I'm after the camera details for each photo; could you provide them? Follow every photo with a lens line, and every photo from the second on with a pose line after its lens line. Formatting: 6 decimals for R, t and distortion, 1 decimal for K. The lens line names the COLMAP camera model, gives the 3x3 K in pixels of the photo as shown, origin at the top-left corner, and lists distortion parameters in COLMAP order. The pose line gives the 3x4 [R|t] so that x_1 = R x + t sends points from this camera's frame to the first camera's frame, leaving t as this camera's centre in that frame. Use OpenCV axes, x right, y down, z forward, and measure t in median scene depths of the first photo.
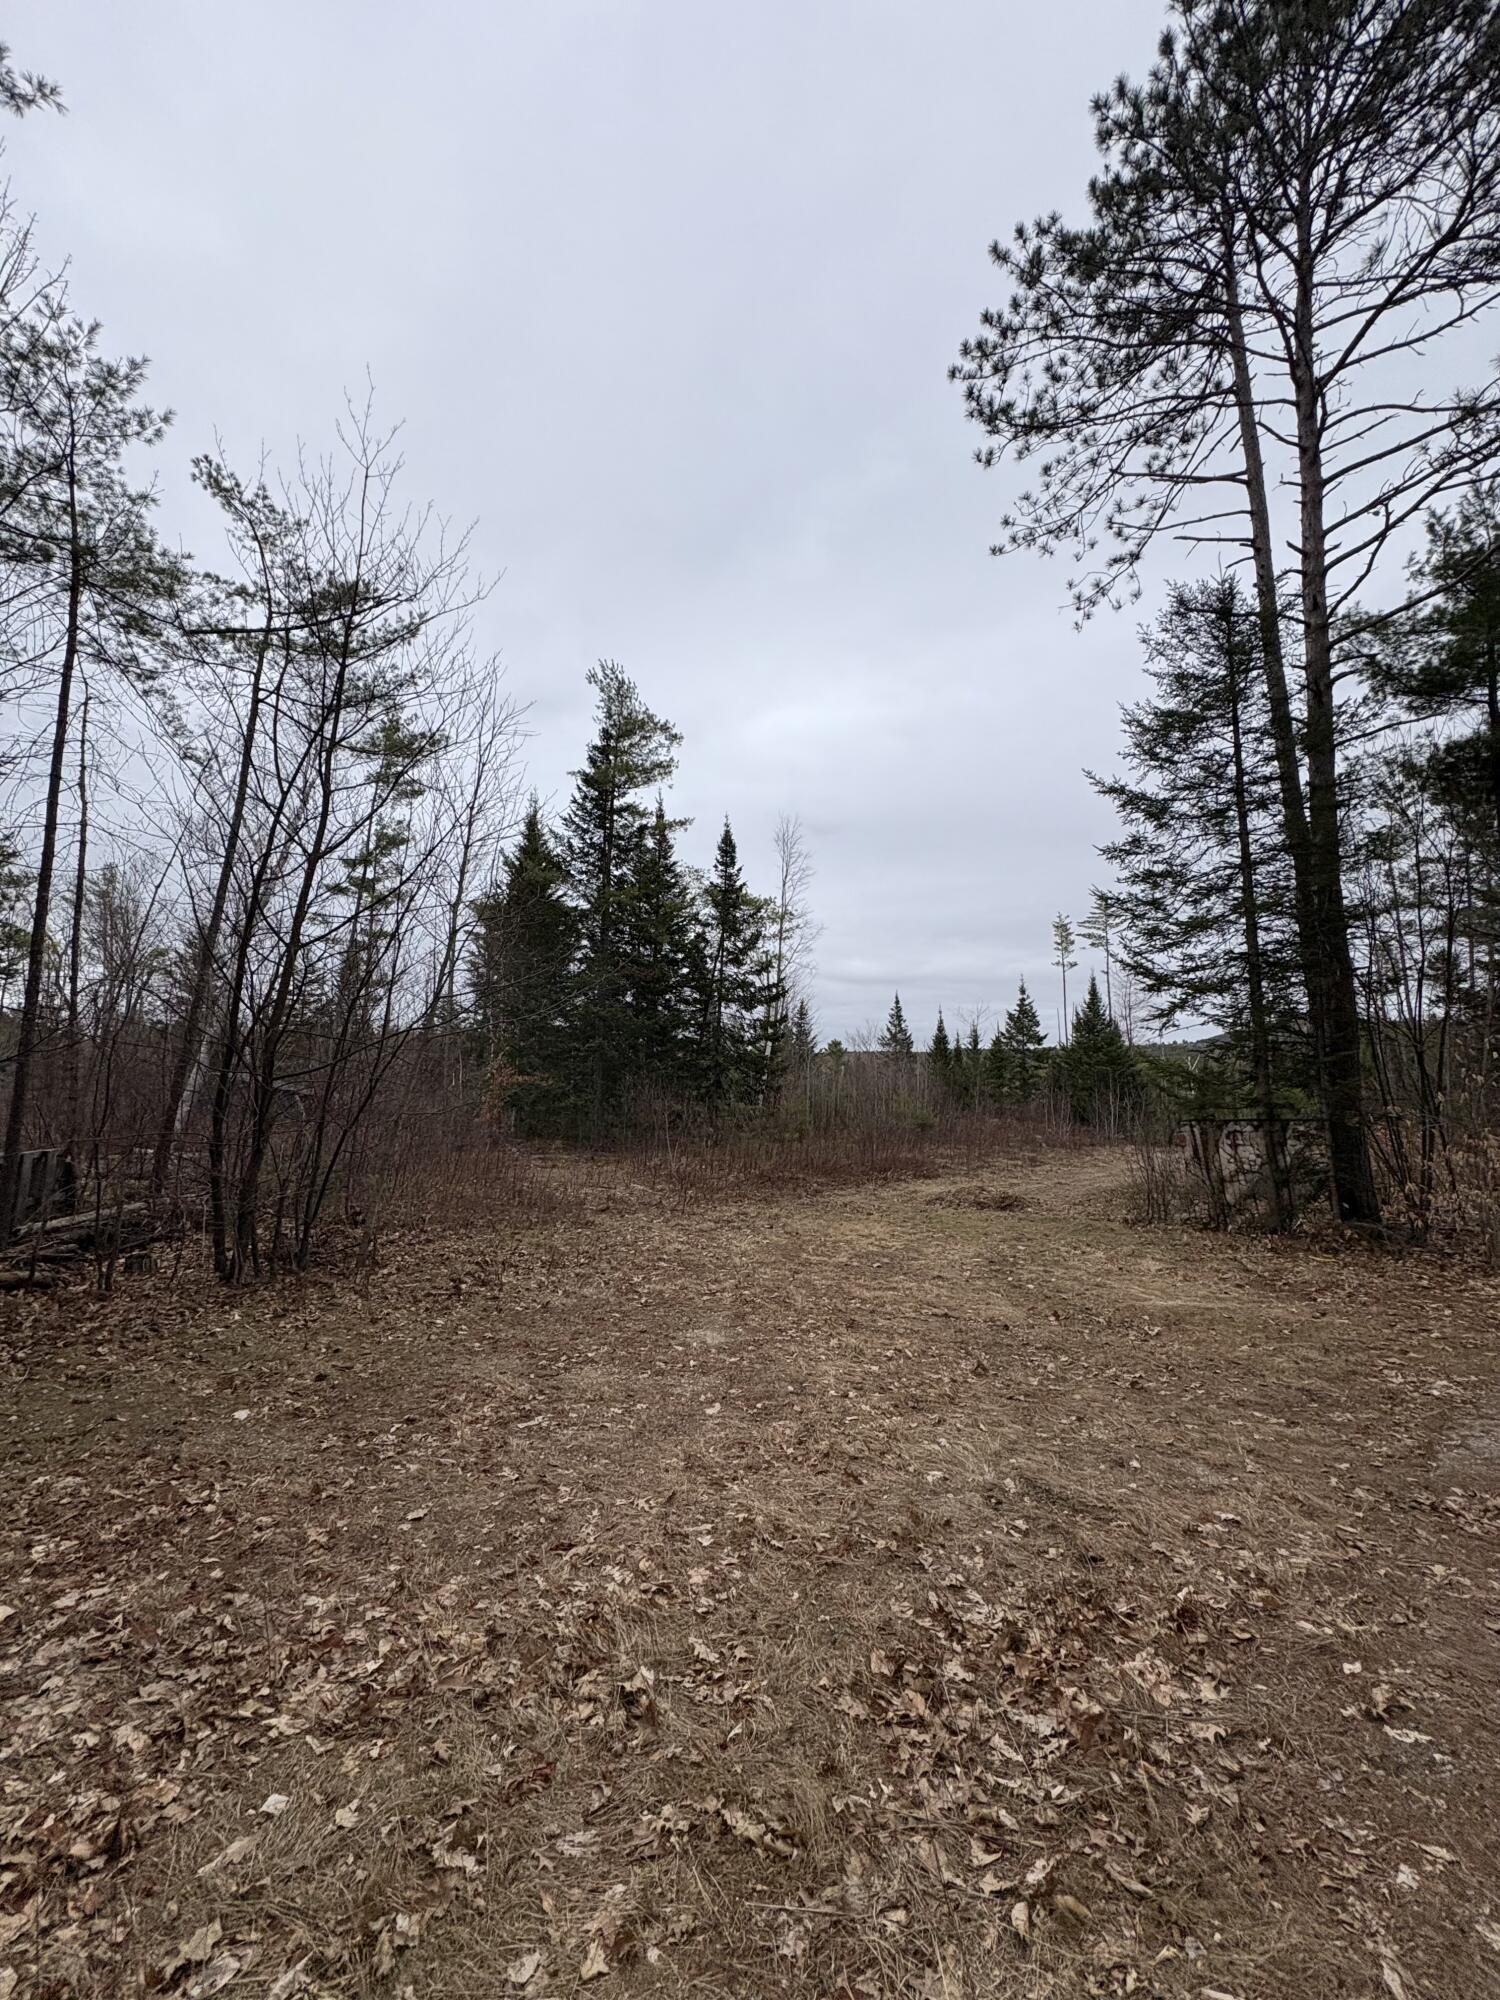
lens RADIAL K [[804.2, 0, 739.4], [0, 804.2, 978.5], [0, 0, 1]] dist [0.008126, -0.001998]
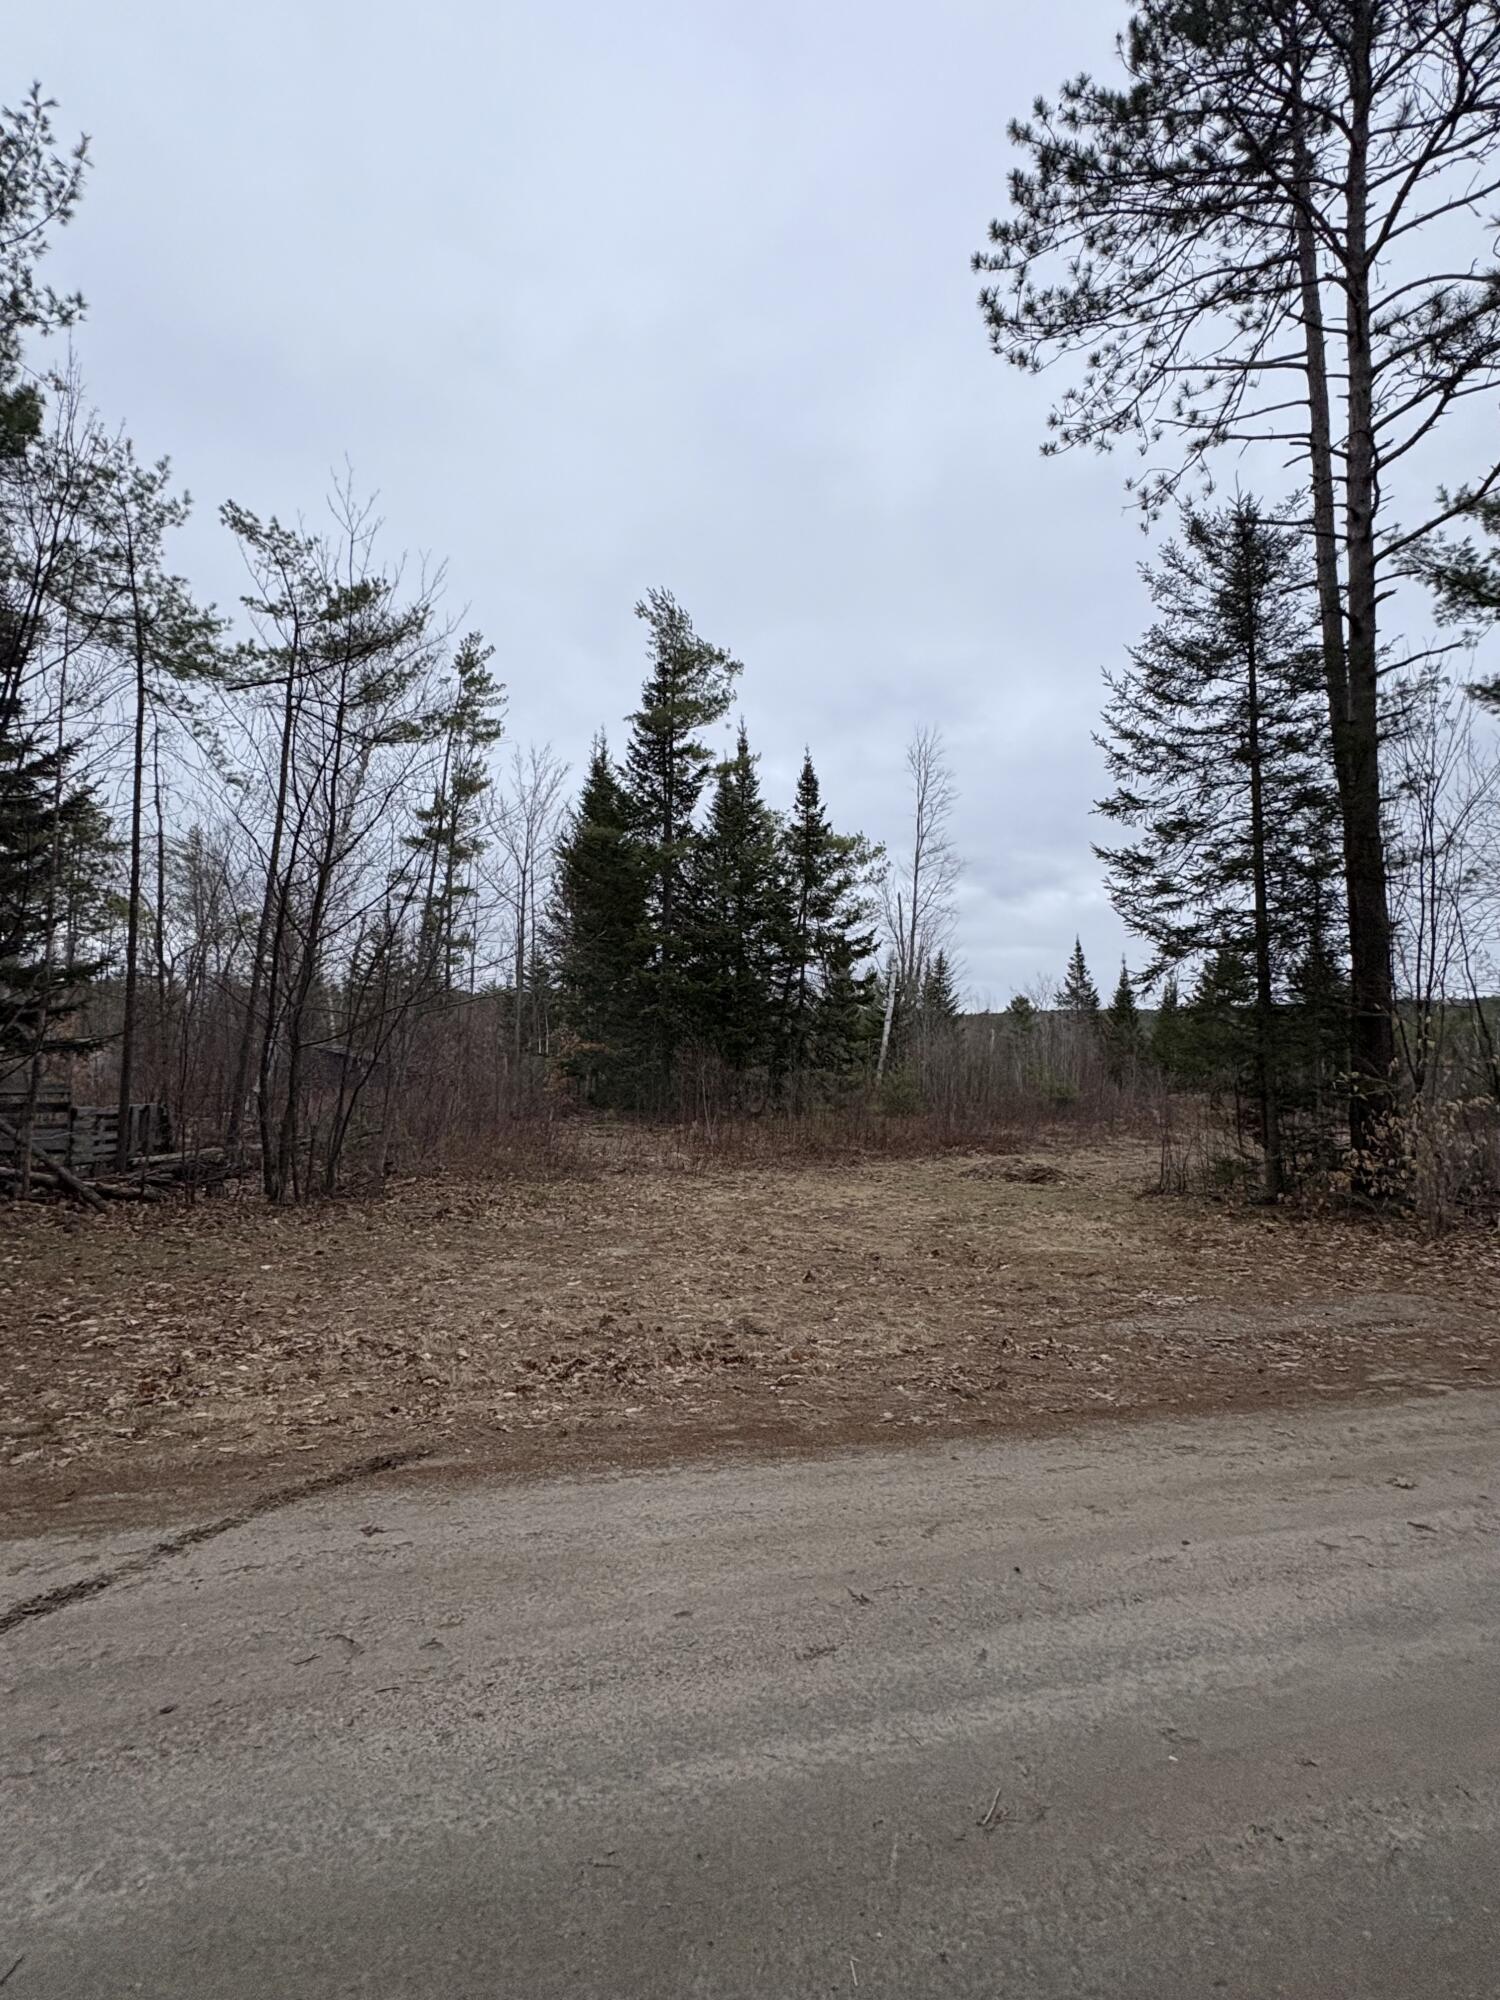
lens RADIAL K [[1003.5, 0, 722.5], [0, 1003.5, 983.3], [0, 0, 1]] dist [-0.001225, -0.001374]
pose [[0.981996, -0.015215, -0.188285, 0.173218], [0.026812, 0.997886, 0.059201, -0.023934], [0.186987, -0.063183, 0.980328, -0.192143]]
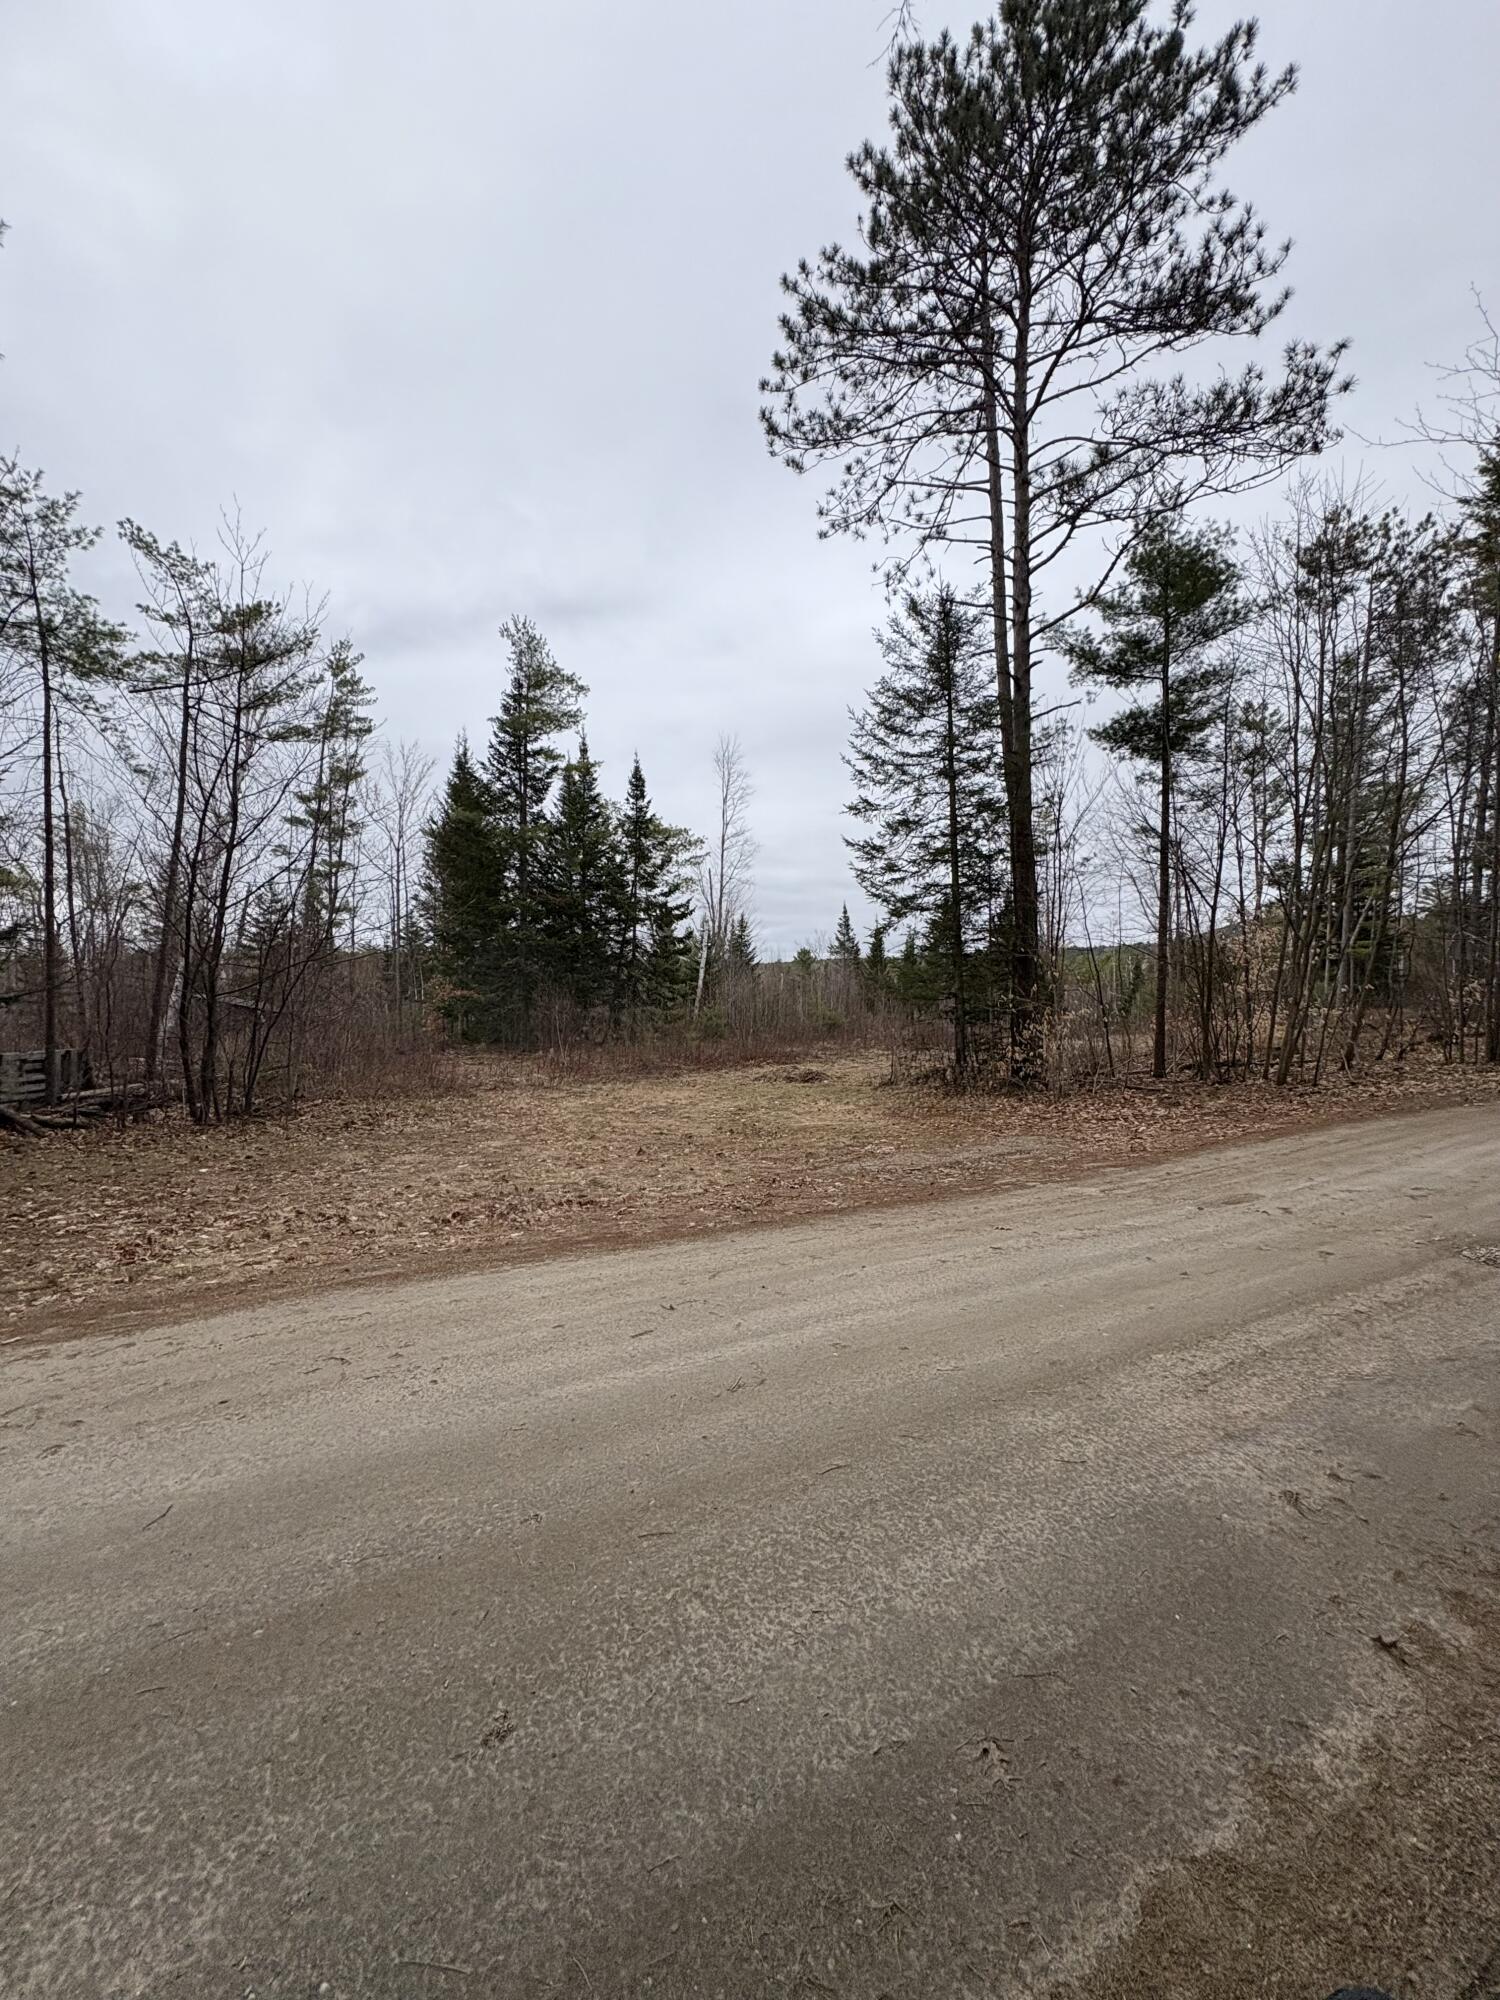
lens RADIAL K [[804.2, 0, 731.4], [0, 804.2, 978.3], [0, 0, 1]] dist [0.008126, -0.001998]
pose [[0.999600, -0.027531, 0.006518, 0.182217], [0.026636, 0.993436, 0.111246, -0.025009], [-0.009538, -0.111027, 0.993772, -0.246647]]
